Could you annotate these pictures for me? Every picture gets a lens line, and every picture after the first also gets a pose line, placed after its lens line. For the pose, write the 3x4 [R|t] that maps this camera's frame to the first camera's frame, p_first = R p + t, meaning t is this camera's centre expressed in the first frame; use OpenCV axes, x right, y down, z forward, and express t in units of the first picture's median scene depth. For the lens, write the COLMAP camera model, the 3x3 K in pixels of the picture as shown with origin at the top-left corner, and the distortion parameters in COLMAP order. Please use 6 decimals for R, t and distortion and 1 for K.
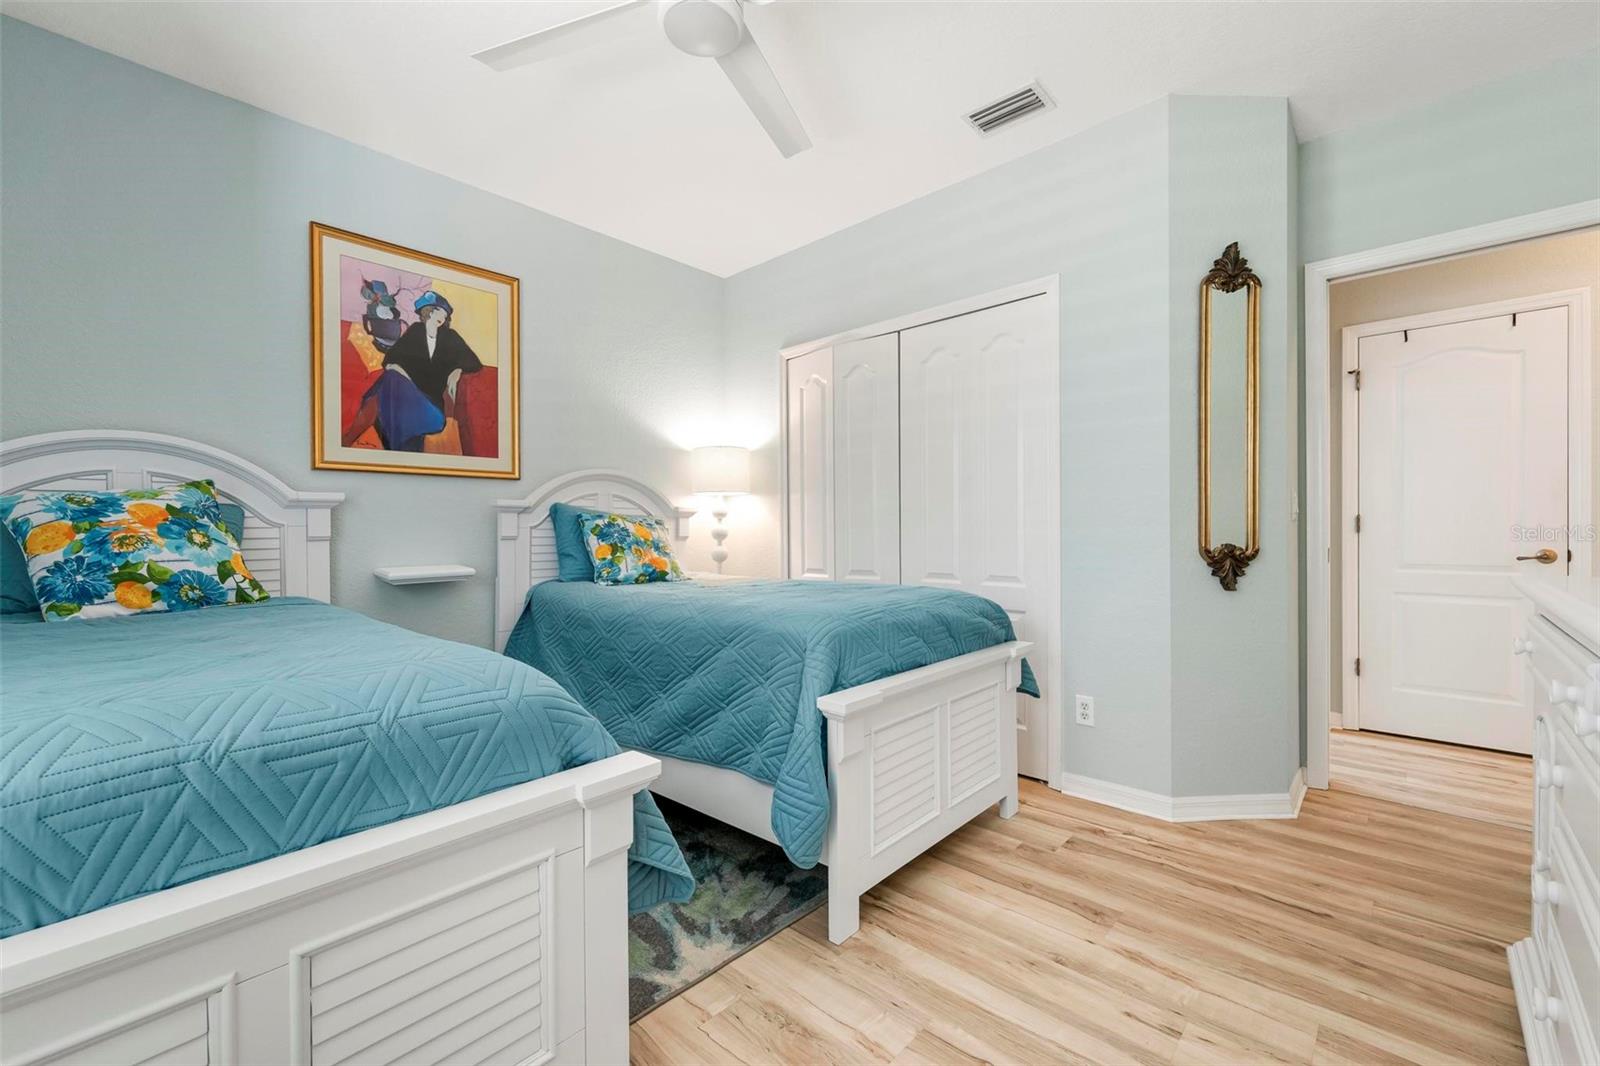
lens RADIAL K [[656.3, 0, 797.5], [0, 656.3, 529.2], [0, 0, 1]] dist [-0.003608, 0.000374]
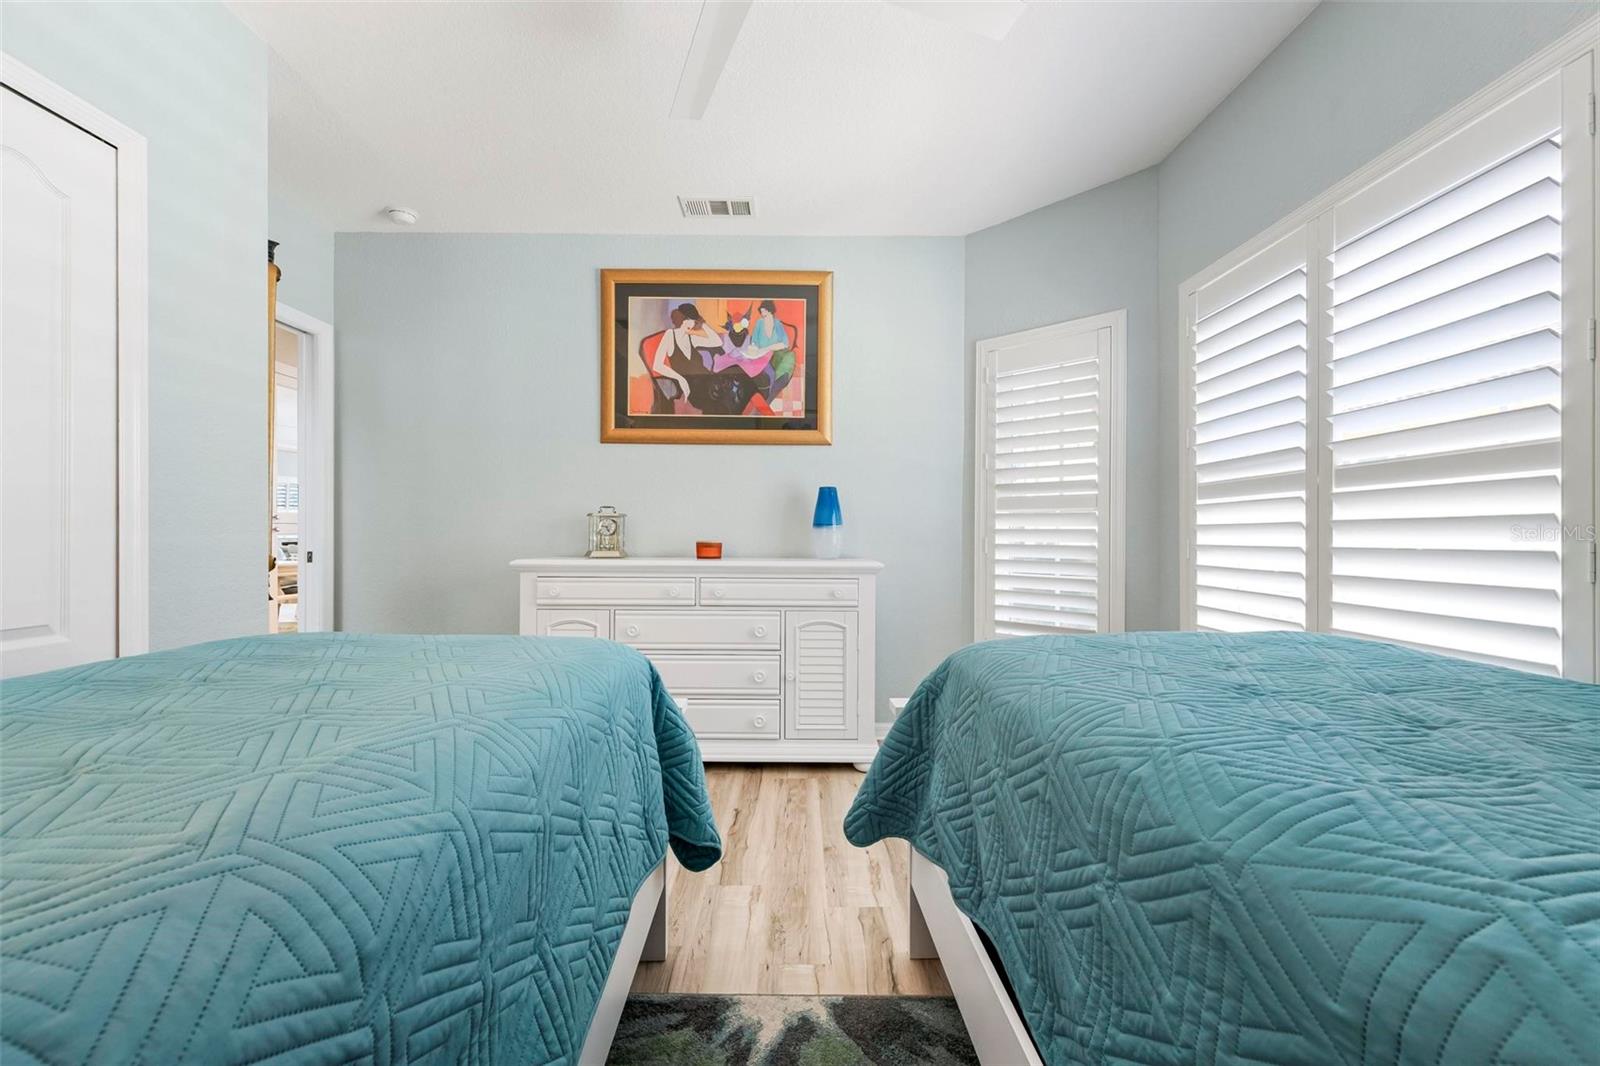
lens RADIAL K [[656.3, 0, 795.8], [0, 656.3, 532.6], [0, 0, 1]] dist [-0.003608, 0.000374]
pose [[-0.683959, 0.003728, 0.729511, -0.800441], [0.005785, 0.999983, 0.000314, -0.001359], [-0.729498, 0.004435, -0.683969, 1.536888]]
